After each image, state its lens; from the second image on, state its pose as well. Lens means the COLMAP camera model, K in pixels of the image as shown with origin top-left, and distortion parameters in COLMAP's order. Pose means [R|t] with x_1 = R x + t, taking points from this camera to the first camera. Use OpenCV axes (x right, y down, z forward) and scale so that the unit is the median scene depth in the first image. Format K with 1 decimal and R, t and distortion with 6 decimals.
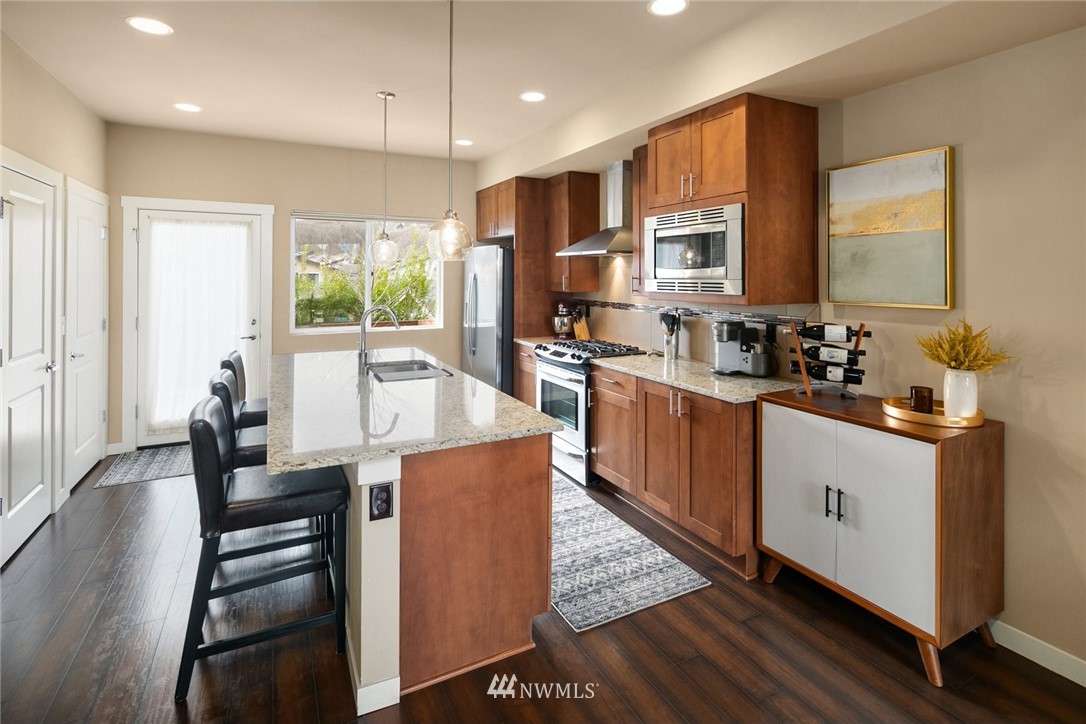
lens RADIAL K [[523.3, 0, 546.8], [0, 523.3, 271.5], [0, 0, 1]] dist [0.000057, -0.000515]
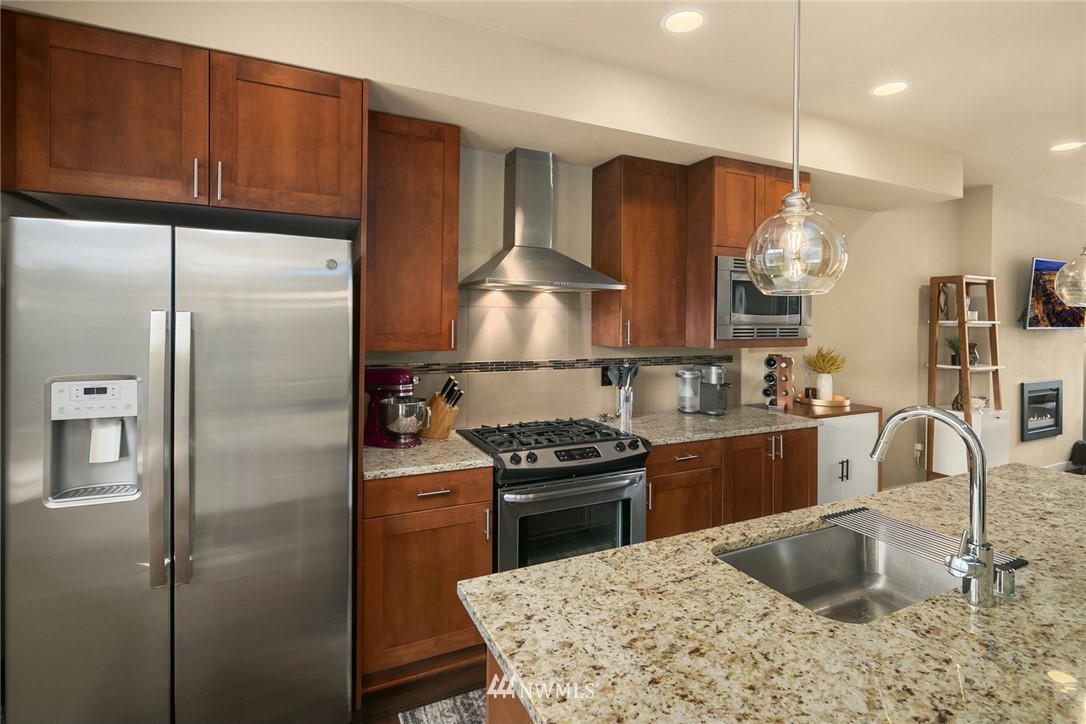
lens RADIAL K [[526.5, 0, 543.6], [0, 526.5, 321.3], [0, 0, 1]] dist [0.000283, -0.001770]
pose [[0.031751, -0.004802, 0.999484, -0.847069], [-0.013825, 0.999891, 0.005243, 0.007831], [-0.999400, -0.013984, 0.031681, 1.523093]]
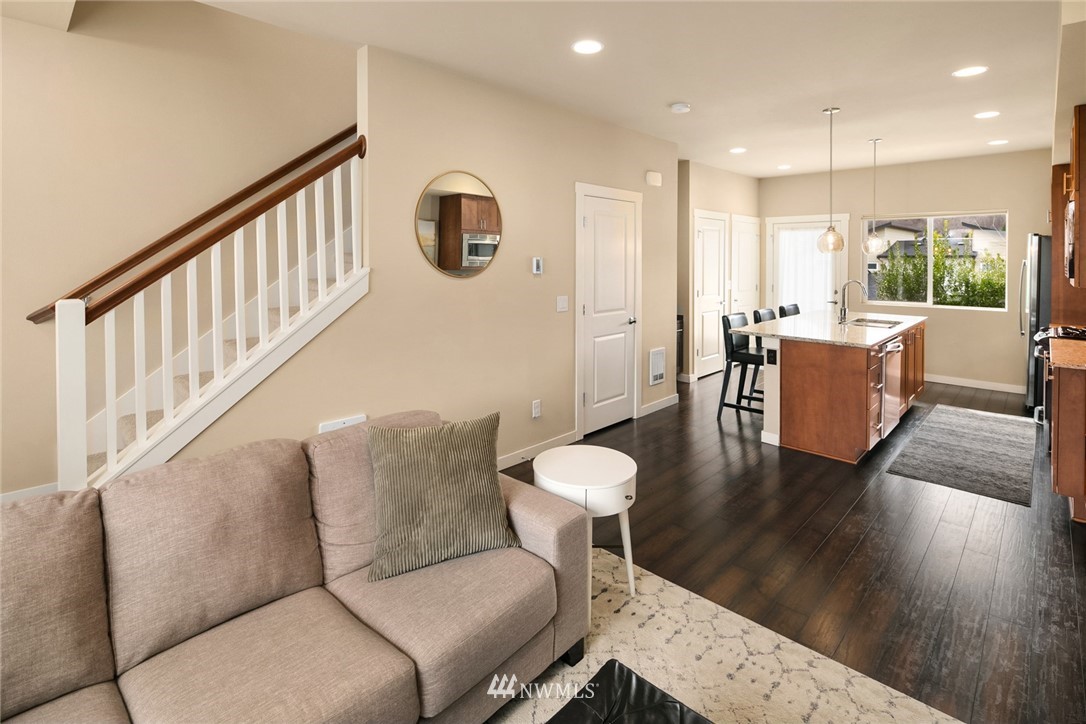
lens RADIAL K [[523.3, 0, 546.8], [0, 523.3, 271.5], [0, 0, 1]] dist [0.000057, -0.000515]
pose [[0.319748, 0.020400, -0.947283, 1.066887], [0.003753, 0.999733, 0.022796, -0.002342], [0.947495, -0.010844, 0.319586, -0.478415]]
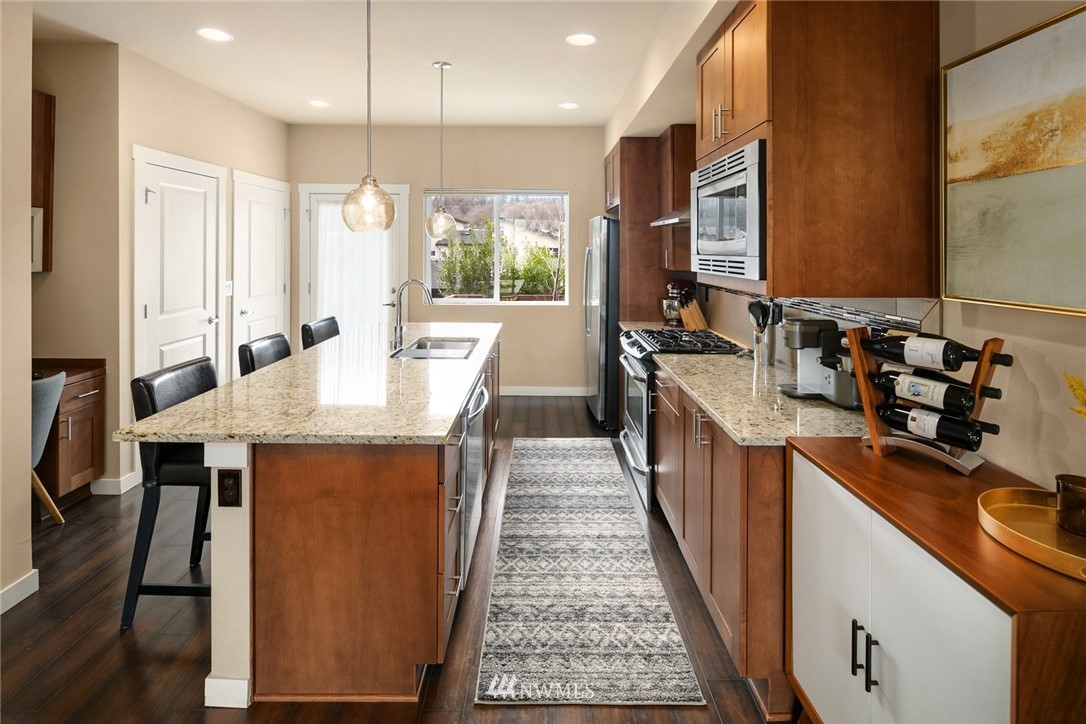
lens RADIAL K [[525.3, 0, 544.0], [0, 525.3, 246.5], [0, 0, 1]] dist [-0.001732, -0.001142]
pose [[0.887698, 0.000634, -0.460425, 0.416596], [-0.000465, 1.000000, 0.000480, 0.002668], [0.460426, -0.000212, 0.887698, 0.284196]]
